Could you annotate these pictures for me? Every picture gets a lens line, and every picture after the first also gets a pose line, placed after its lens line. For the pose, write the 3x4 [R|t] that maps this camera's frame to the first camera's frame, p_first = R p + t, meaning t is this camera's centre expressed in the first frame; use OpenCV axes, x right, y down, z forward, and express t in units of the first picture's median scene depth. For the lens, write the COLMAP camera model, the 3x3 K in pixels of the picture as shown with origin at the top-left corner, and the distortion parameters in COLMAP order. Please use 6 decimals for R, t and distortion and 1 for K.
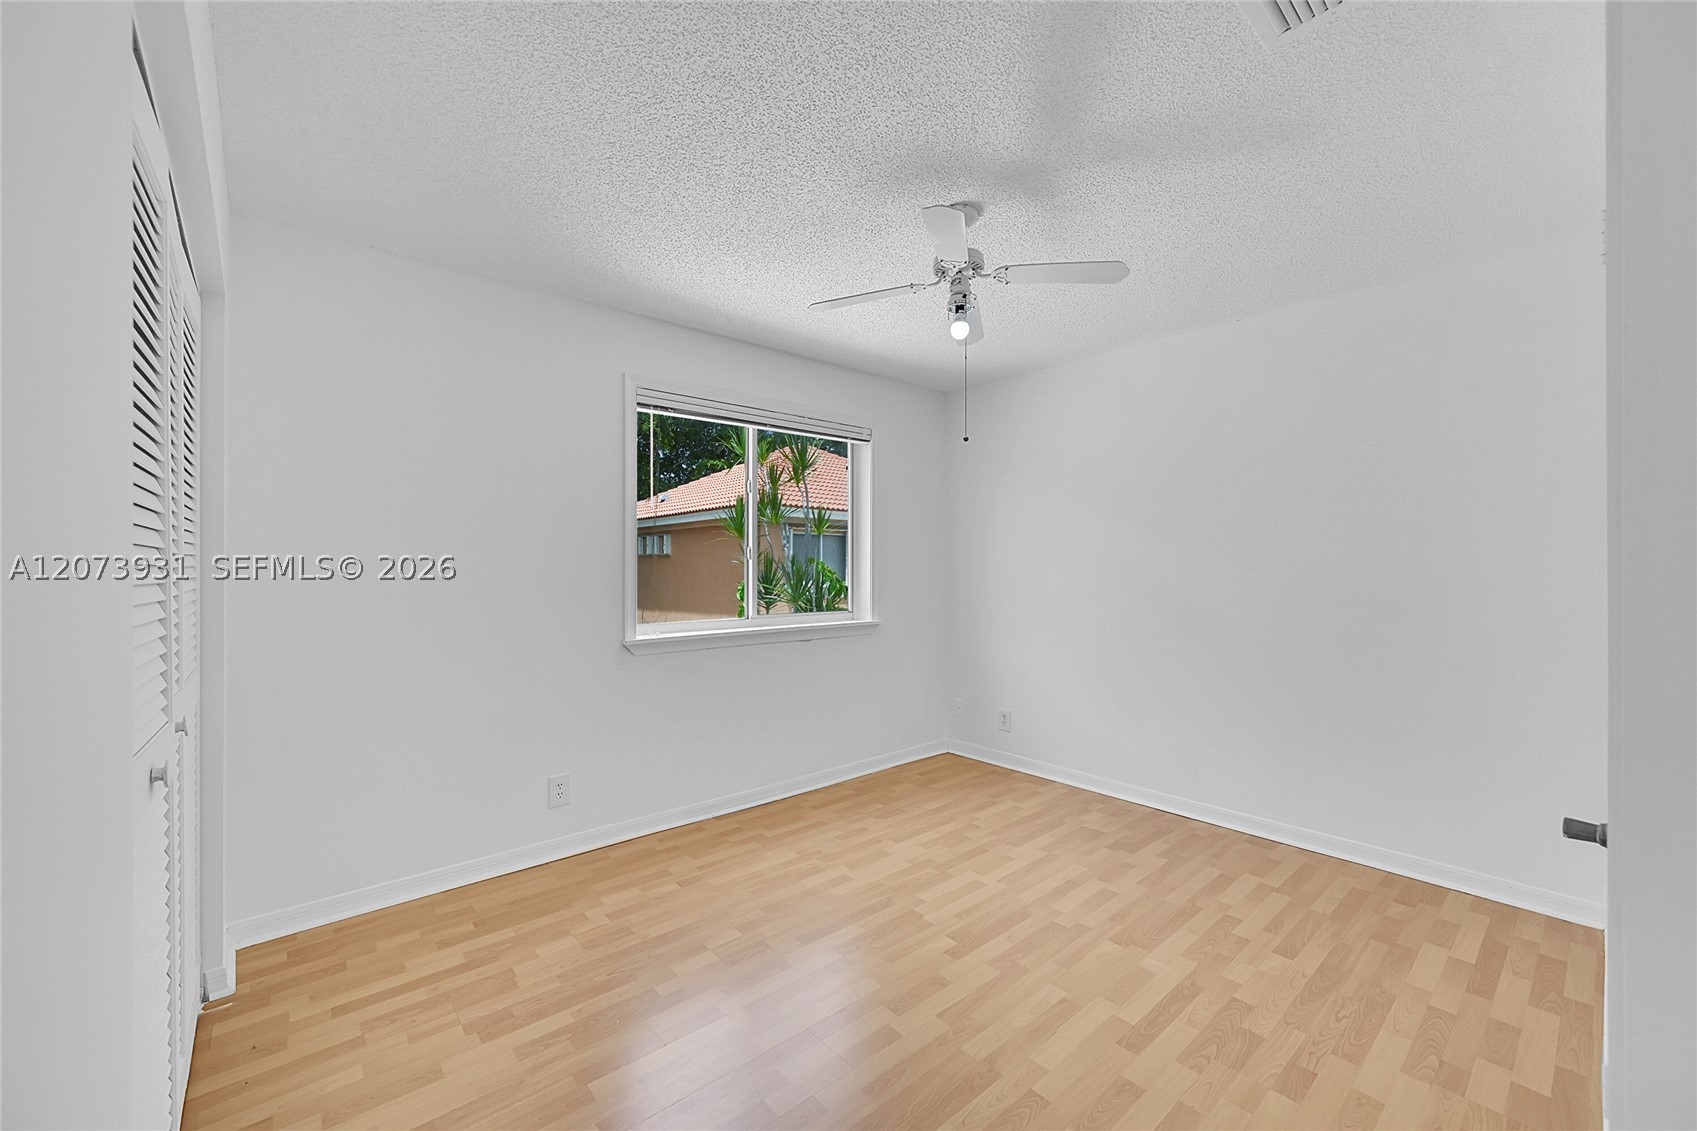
lens RADIAL K [[668.4, 0, 845.6], [0, 668.4, 565.0], [0, 0, 1]] dist [-0.000923, 0.000498]
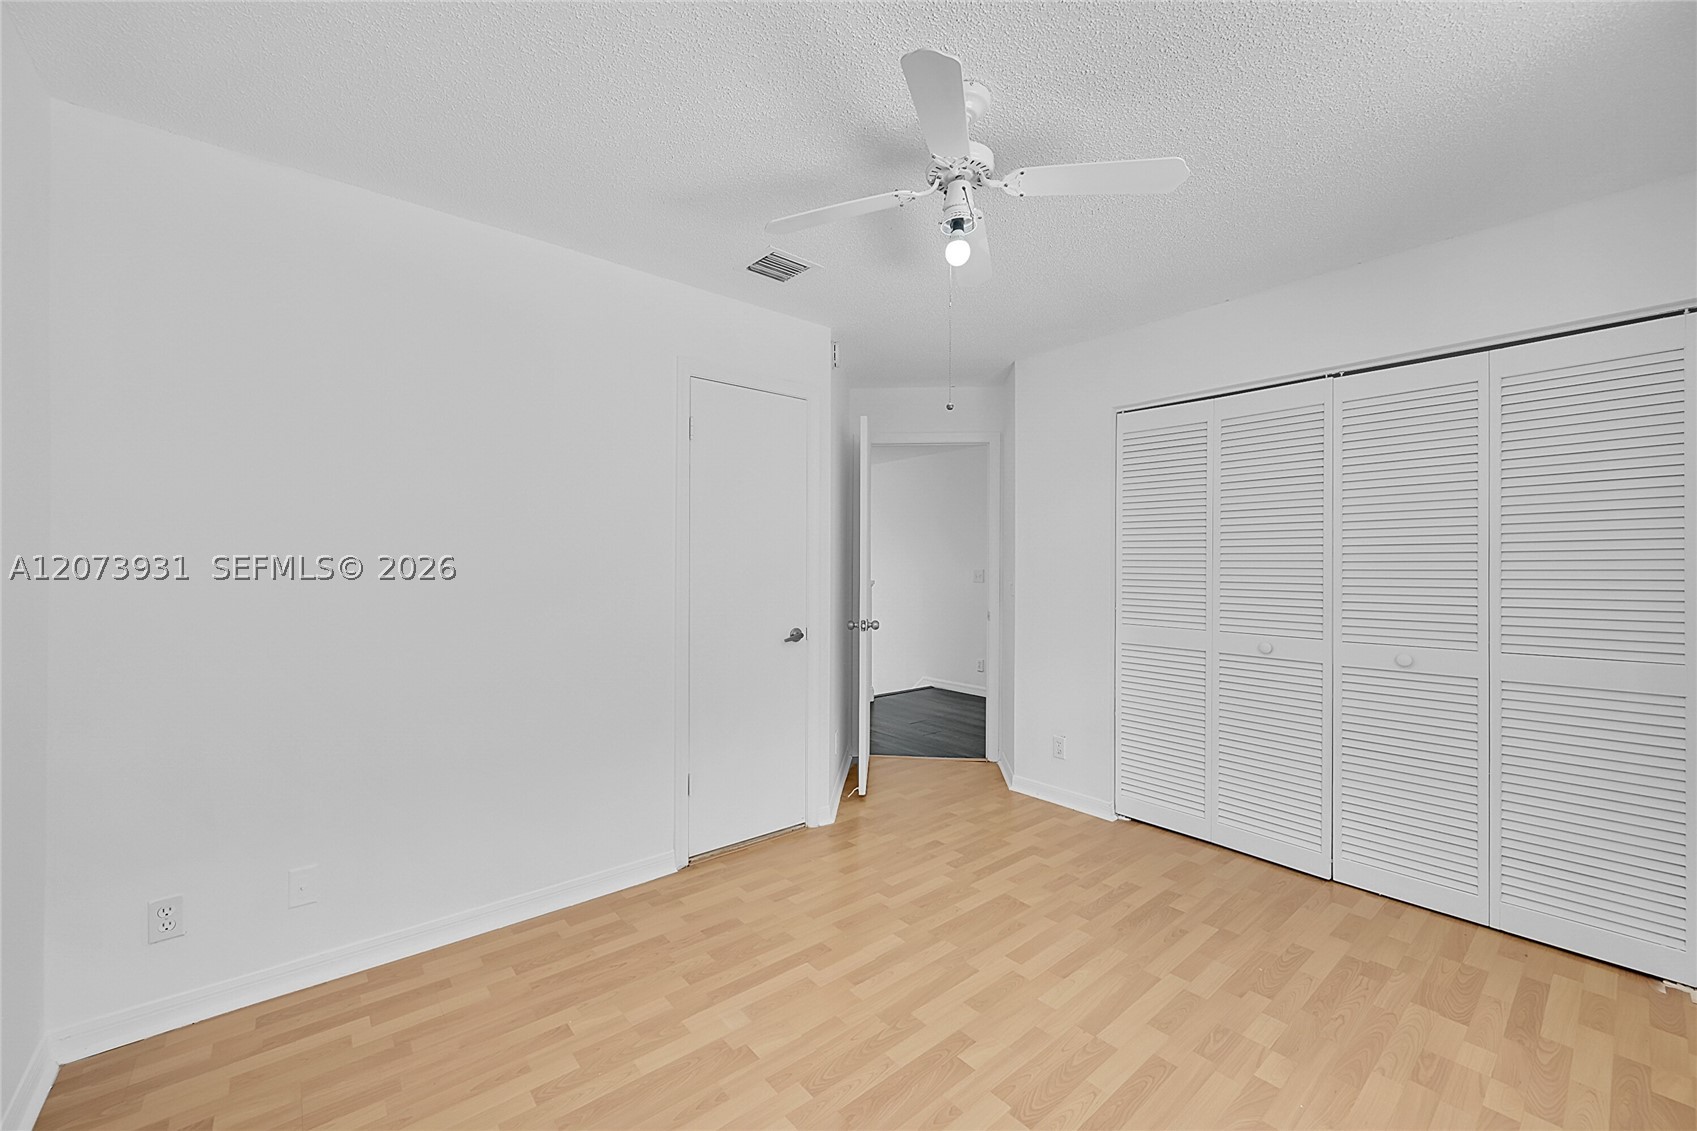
lens RADIAL K [[668.4, 0, 845.6], [0, 668.4, 565.0], [0, 0, 1]] dist [-0.000923, 0.000498]
pose [[-0.999870, -0.006516, 0.014776, 0.276032], [-0.006588, 0.999967, -0.004852, 0.005057], [-0.014743, -0.004949, -0.999879, 1.691771]]
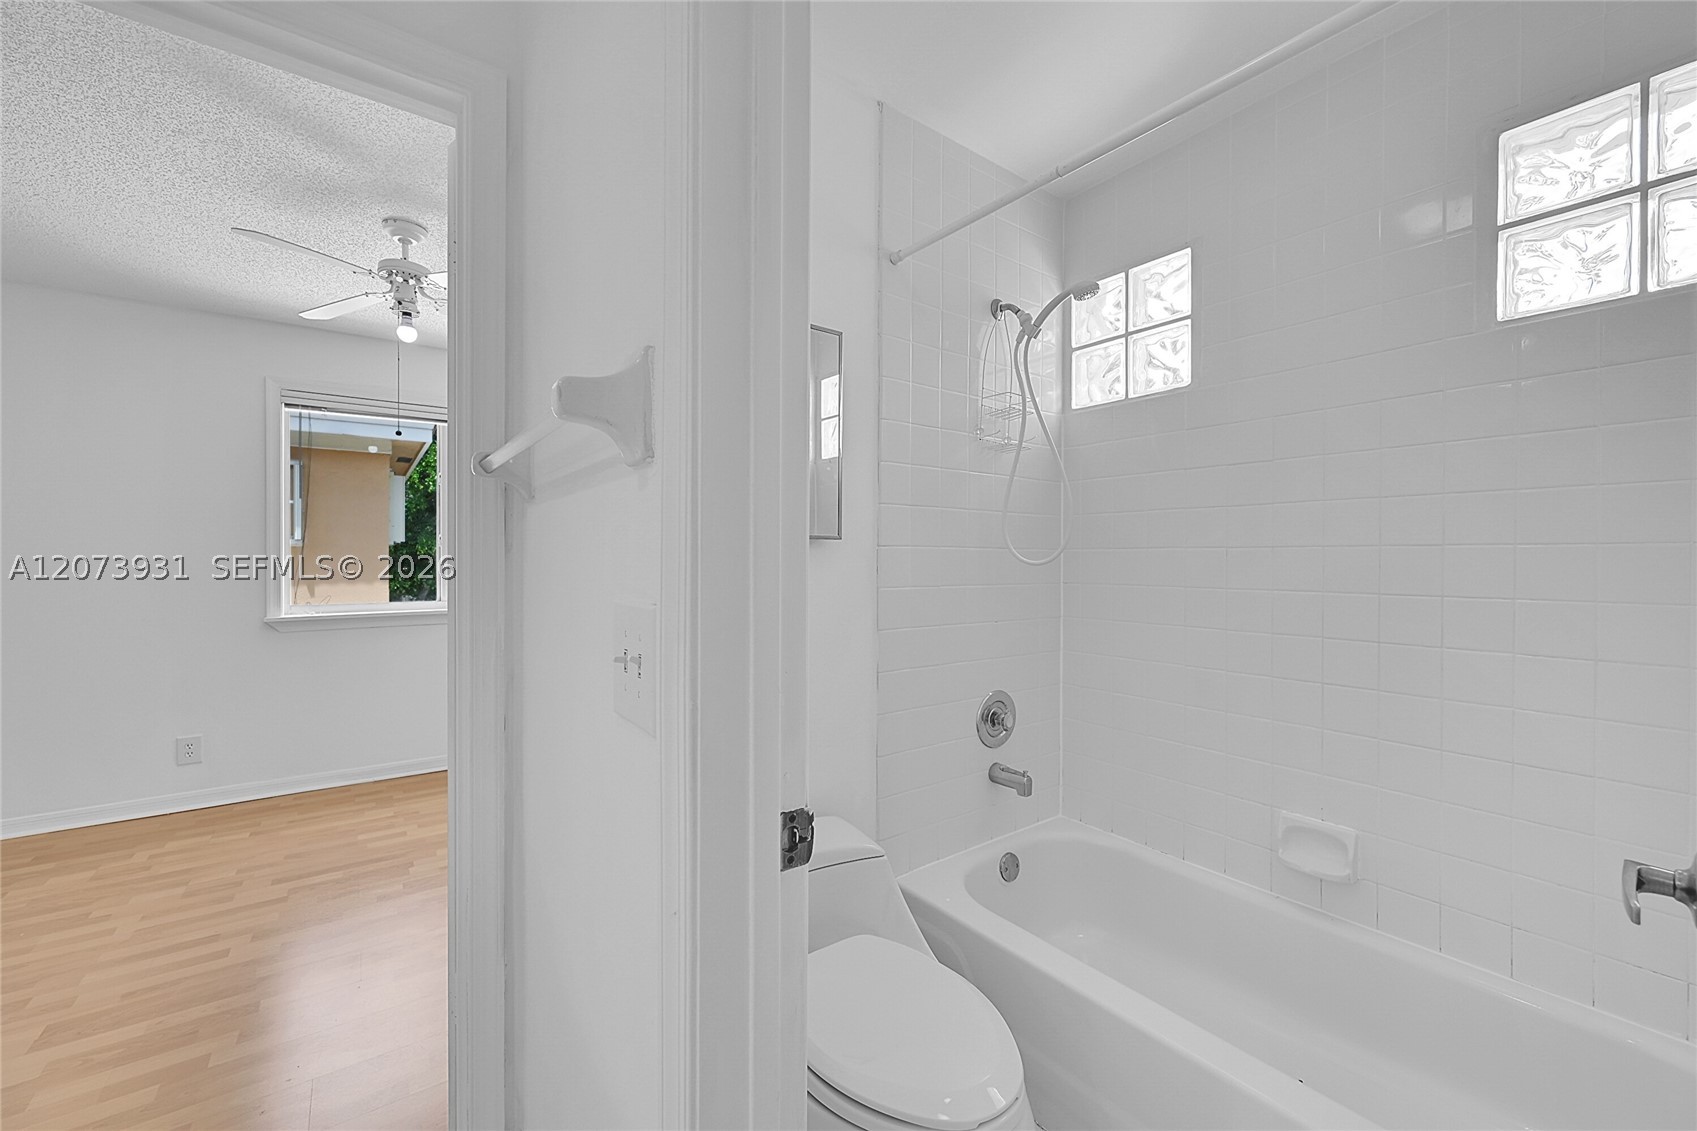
lens RADIAL K [[668.4, 0, 845.6], [0, 668.4, 565.0], [0, 0, 1]] dist [-0.000923, 0.000498]
pose [[0.996775, 0.001618, -0.080228, 0.939043], [-0.000964, 0.999966, 0.008182, 0.018346], [0.080238, -0.008078, 0.996743, -0.038879]]
